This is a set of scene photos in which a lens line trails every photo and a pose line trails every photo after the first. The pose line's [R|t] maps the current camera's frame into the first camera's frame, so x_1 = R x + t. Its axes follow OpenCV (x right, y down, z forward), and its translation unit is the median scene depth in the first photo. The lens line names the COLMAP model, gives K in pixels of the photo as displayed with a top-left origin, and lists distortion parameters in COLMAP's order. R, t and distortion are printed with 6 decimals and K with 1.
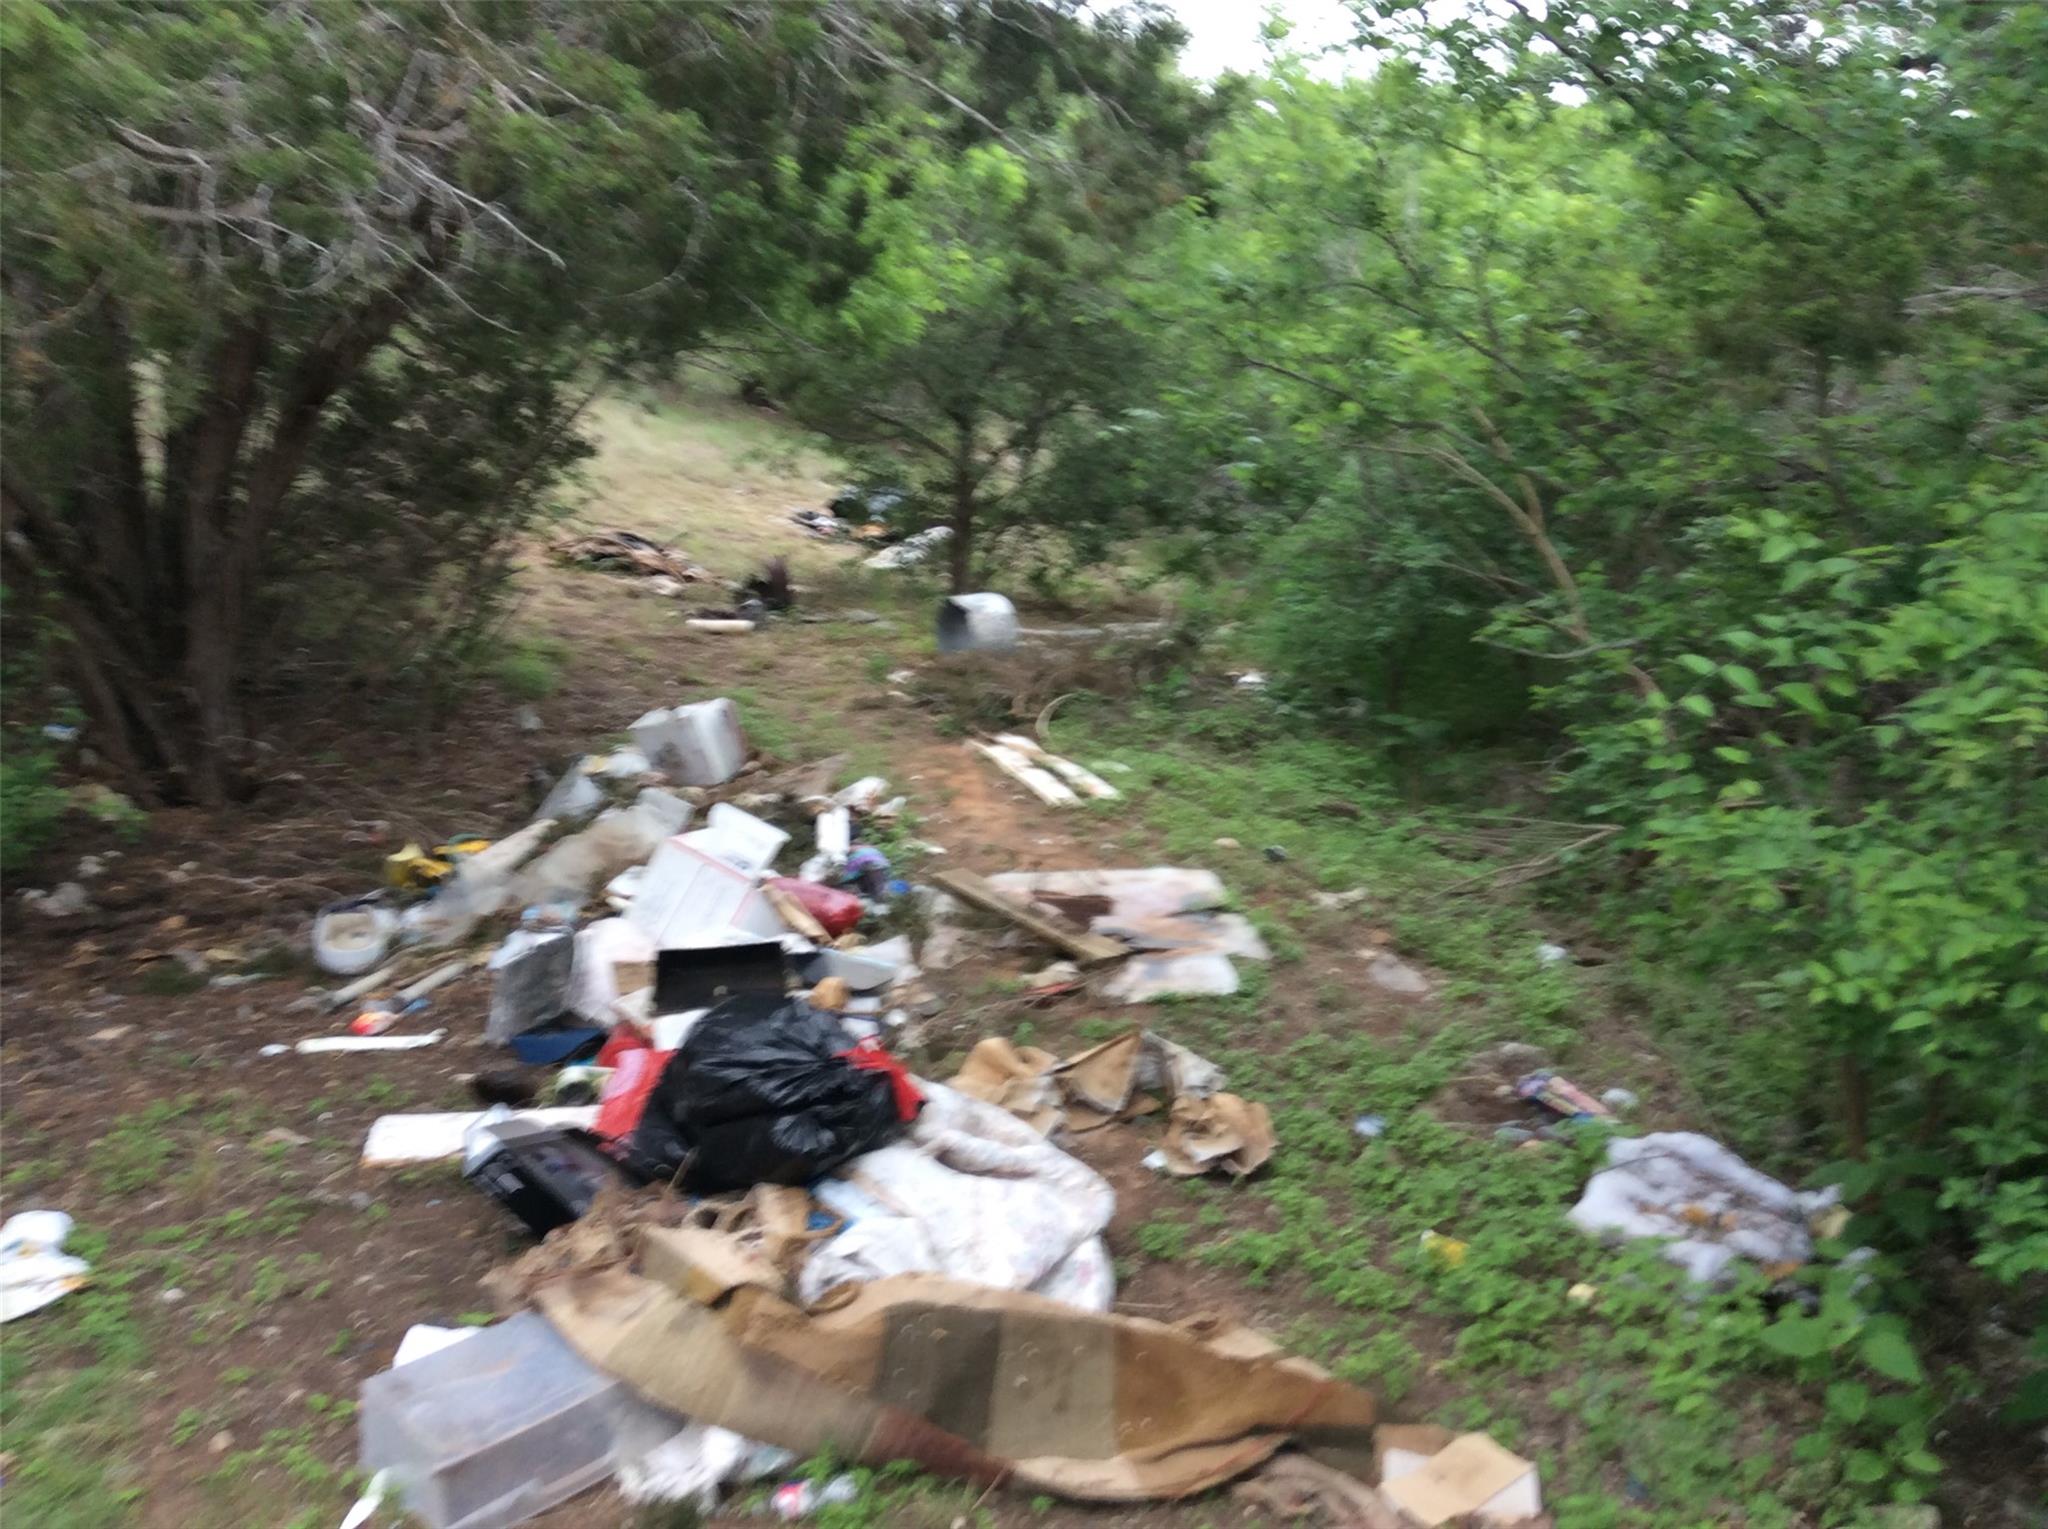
lens RADIAL K [[1905.0, 0, 1055.1], [0, 1905.0, 758.0], [0, 0, 1]] dist [0.152358, -0.272410]
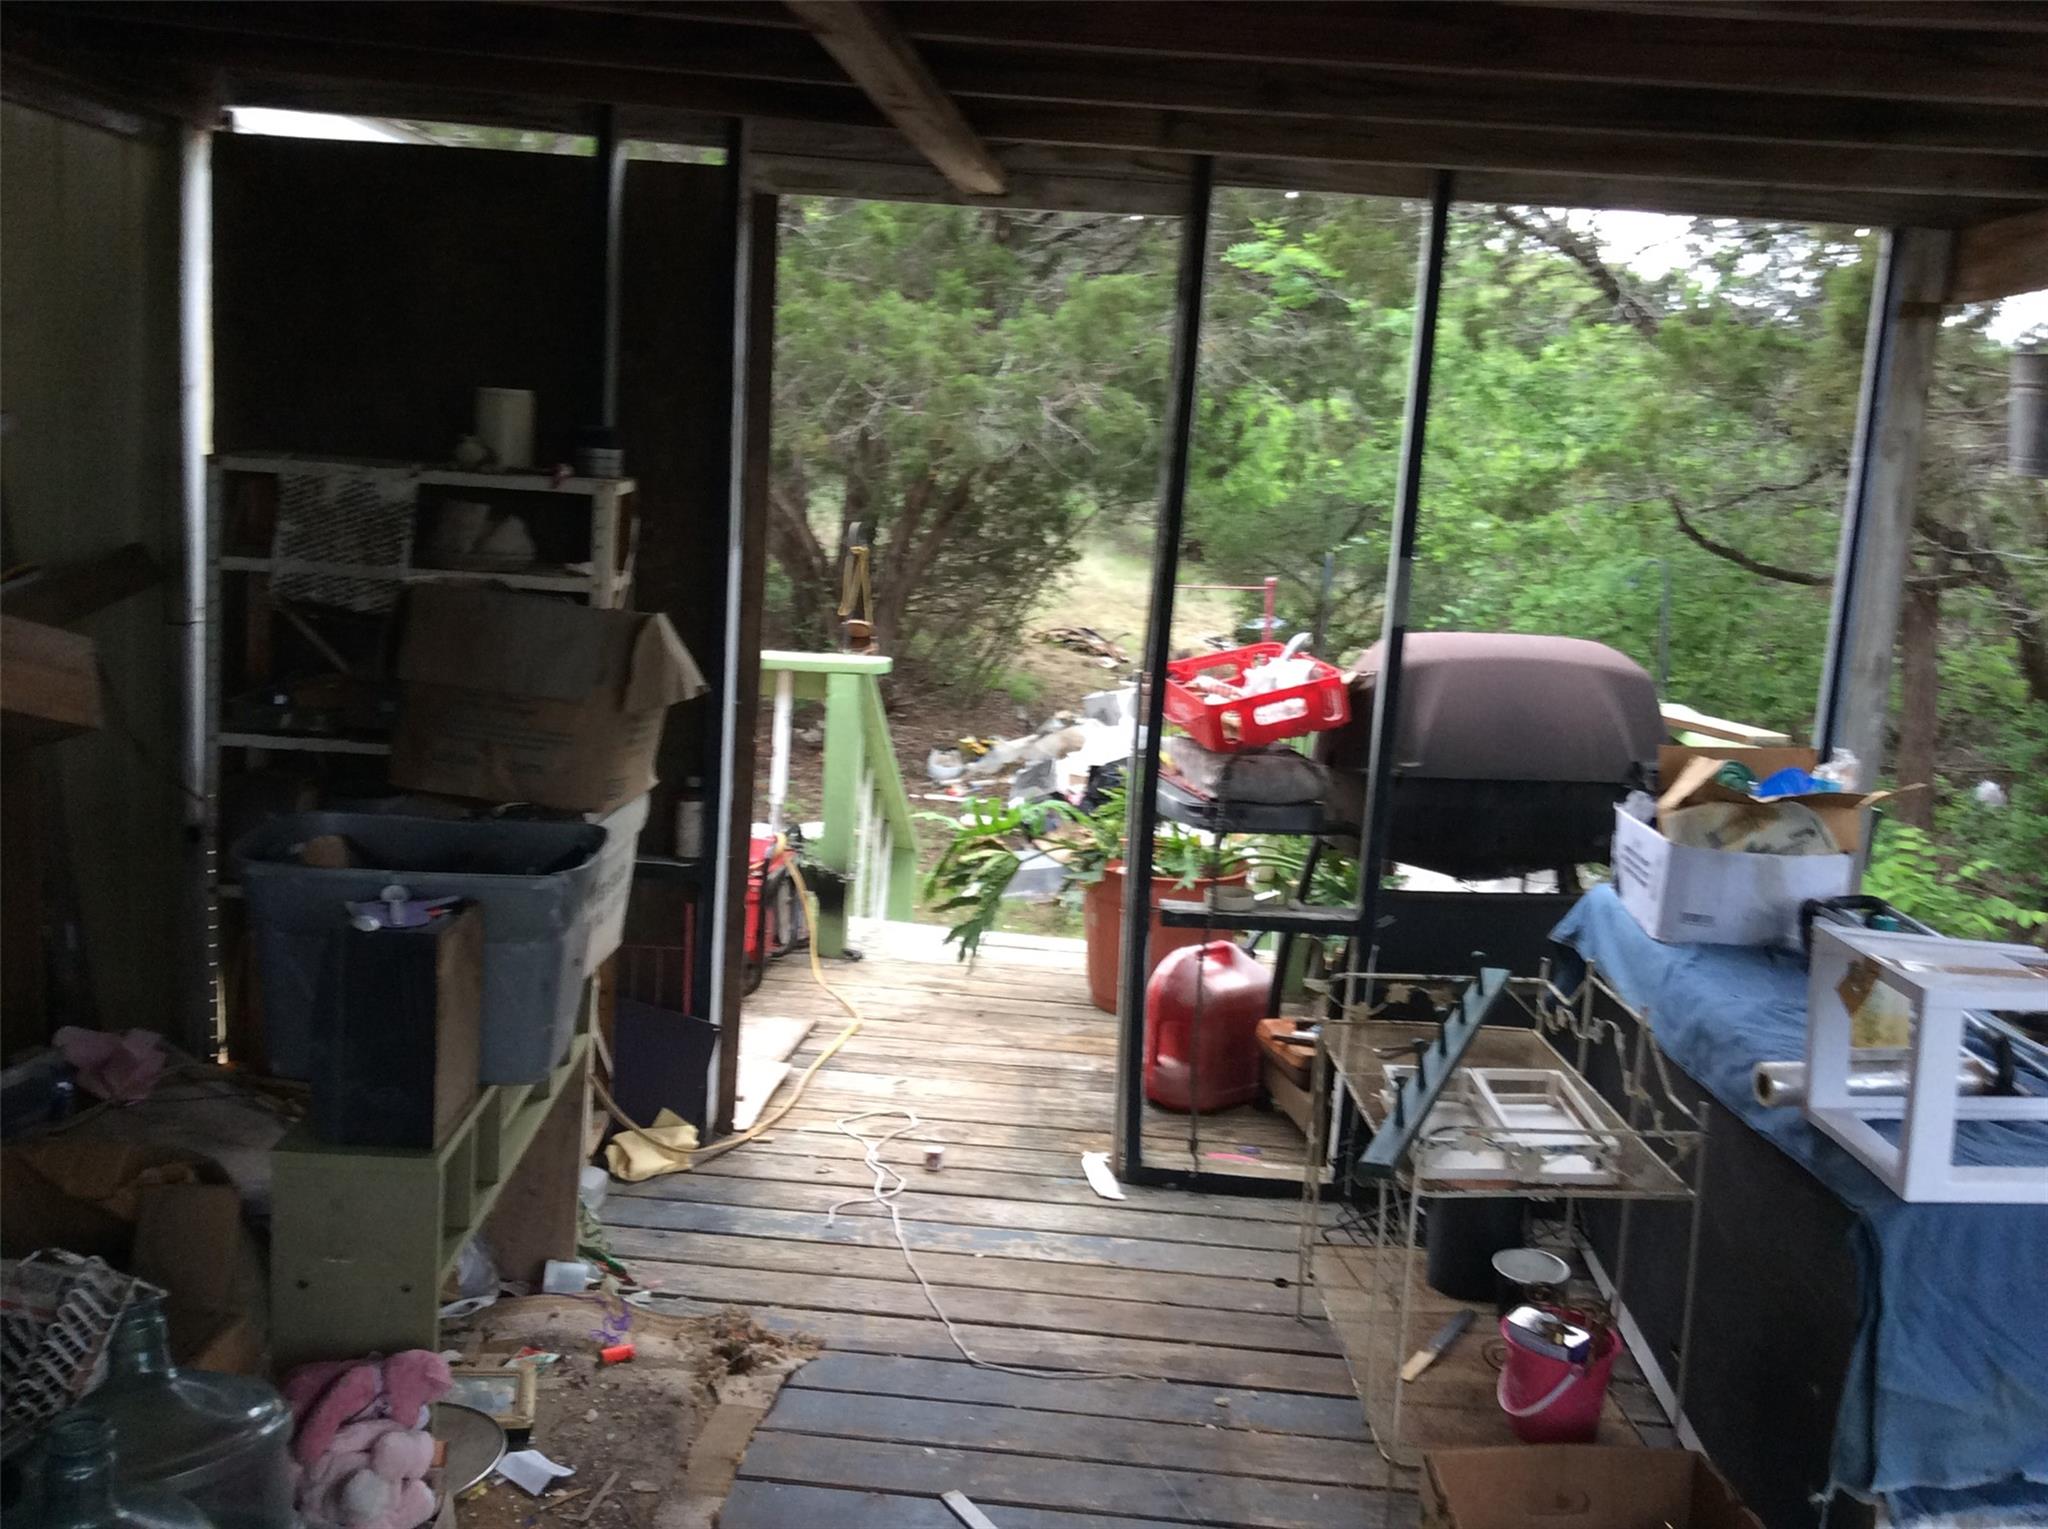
lens RADIAL K [[1905.0, 0, 1055.1], [0, 1905.0, 758.0], [0, 0, 1]] dist [0.152358, -0.272410]
pose [[0.969680, 0.106204, -0.220095, 0.153104], [-0.126142, 0.988896, -0.078573, 0.182819], [0.209306, 0.103954, 0.972309, -0.746209]]
